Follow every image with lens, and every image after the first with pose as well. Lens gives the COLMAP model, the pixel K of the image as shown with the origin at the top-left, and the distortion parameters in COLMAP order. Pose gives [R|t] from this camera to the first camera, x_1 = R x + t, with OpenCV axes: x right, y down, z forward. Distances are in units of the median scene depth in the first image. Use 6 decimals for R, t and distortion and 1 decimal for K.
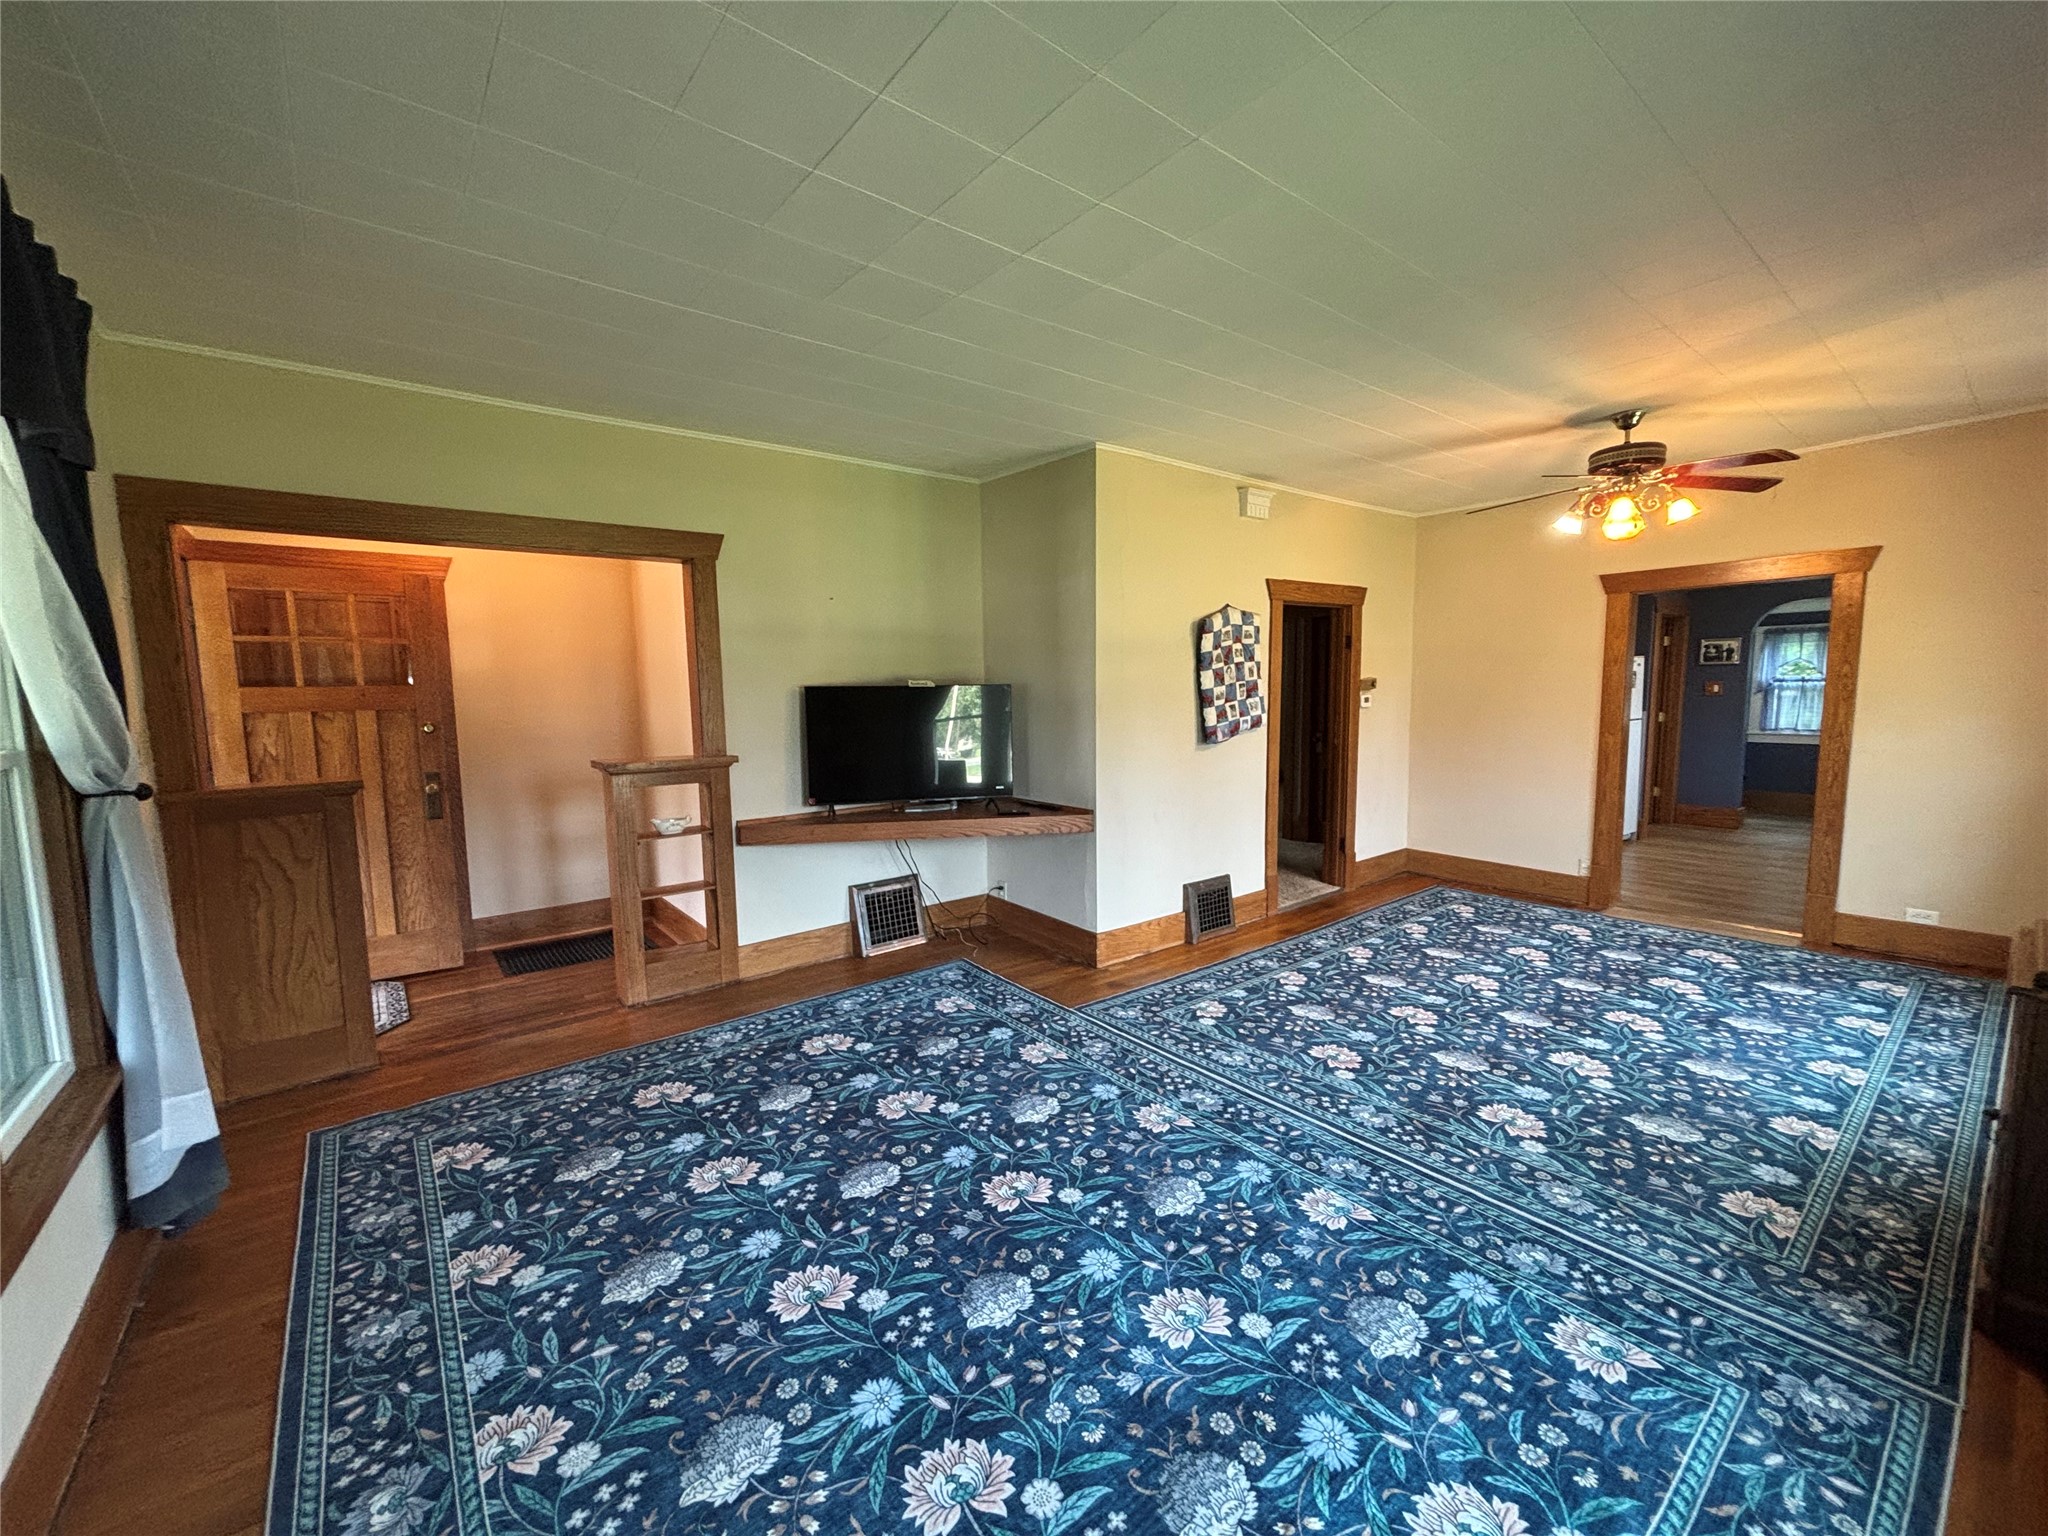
lens RADIAL K [[818.8, 0, 1039.1], [0, 818.8, 768.5], [0, 0, 1]] dist [0.007350, -0.001899]
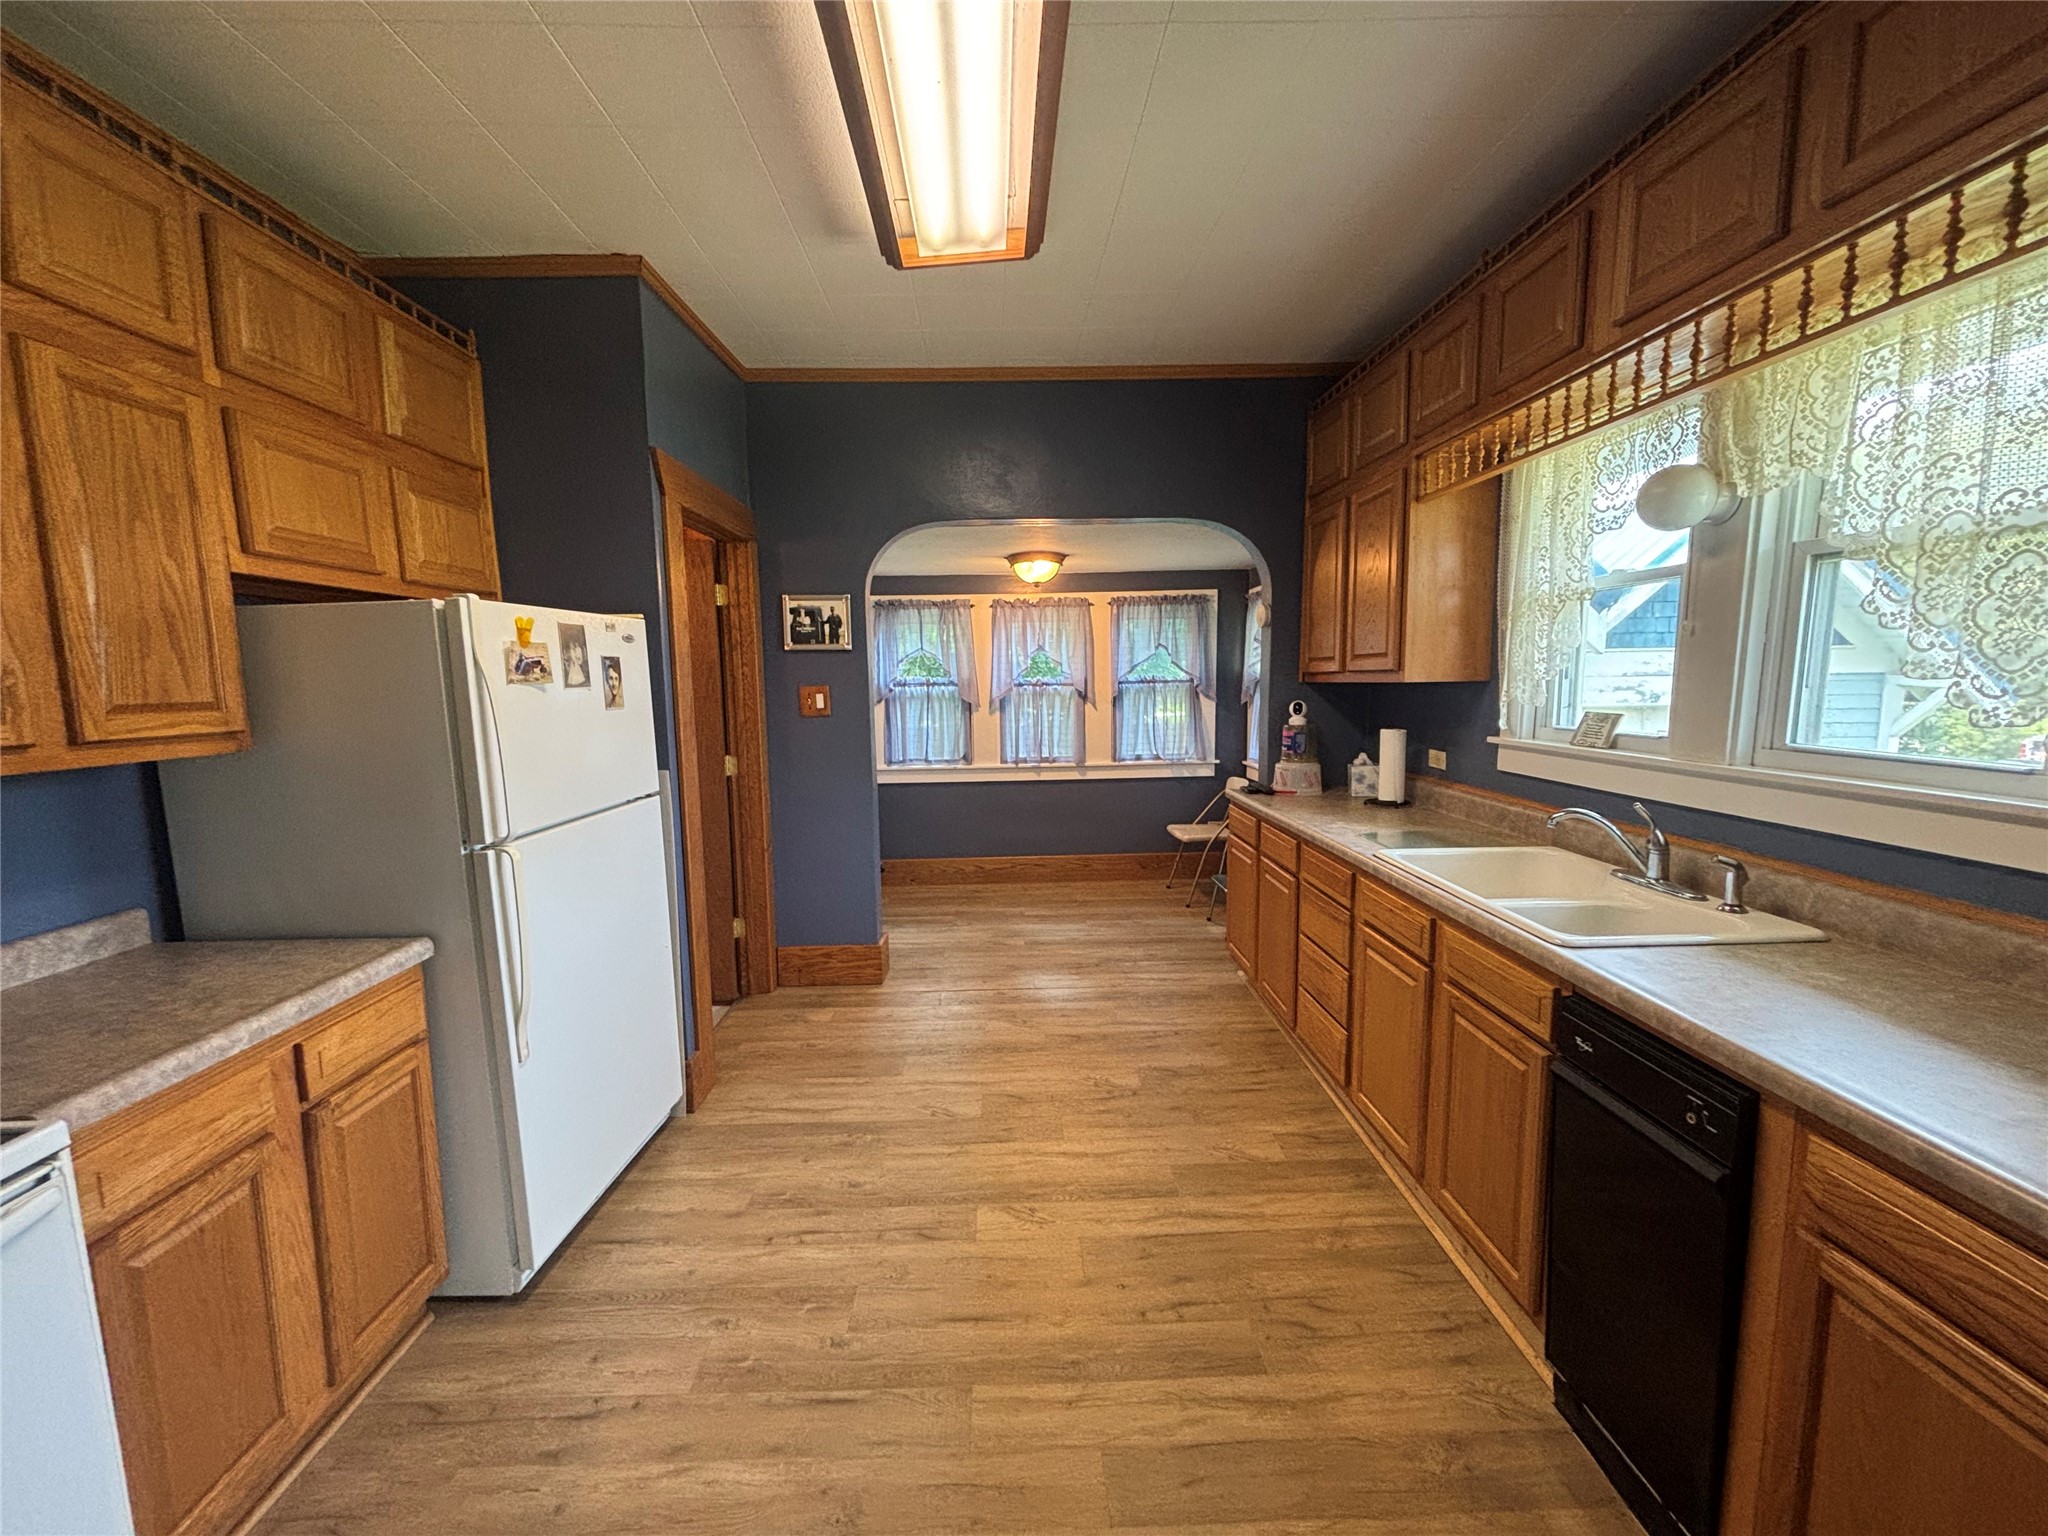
lens RADIAL K [[818.8, 0, 1014.5], [0, 818.8, 775.2], [0, 0, 1]] dist [0.007350, -0.001899]
pose [[0.615596, -0.088758, 0.783048, 0.343673], [0.087771, 0.995177, 0.043801, -0.043314], [-0.783159, 0.041765, 0.620417, 0.410968]]
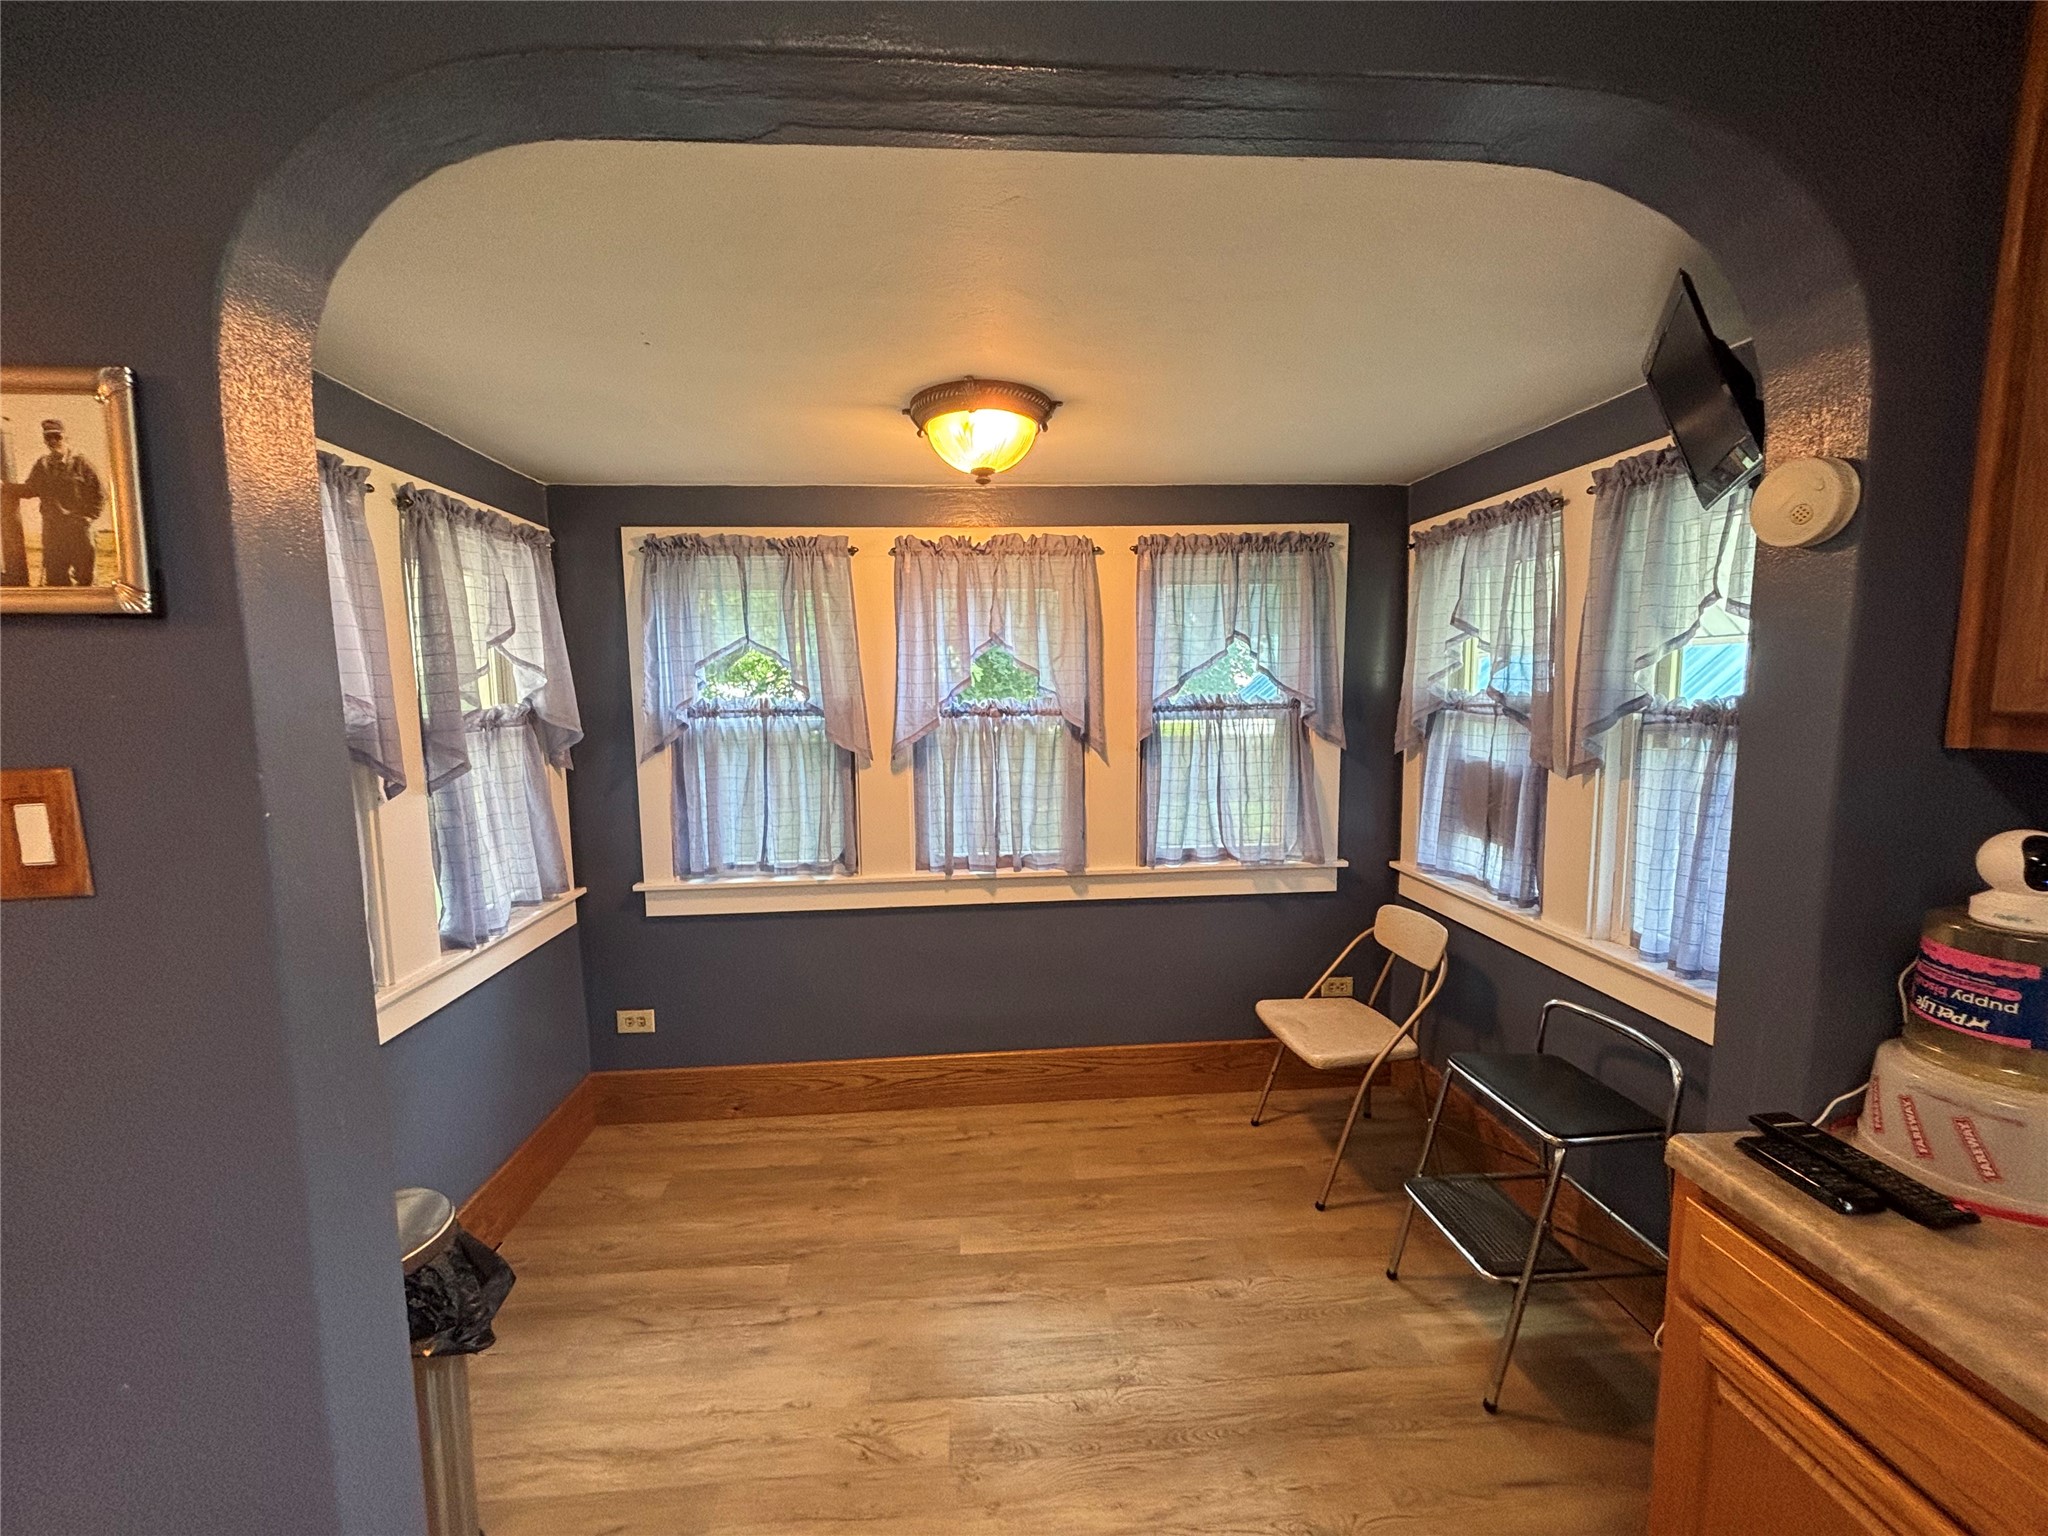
lens RADIAL K [[818.8, 0, 1023.7], [0, 818.8, 764.4], [0, 0, 1]] dist [0.007350, -0.001899]
pose [[0.571248, -0.076559, 0.817199, 0.540888], [0.089751, 0.995496, 0.030523, -0.065303], [-0.815856, 0.055908, 0.575546, 0.550547]]
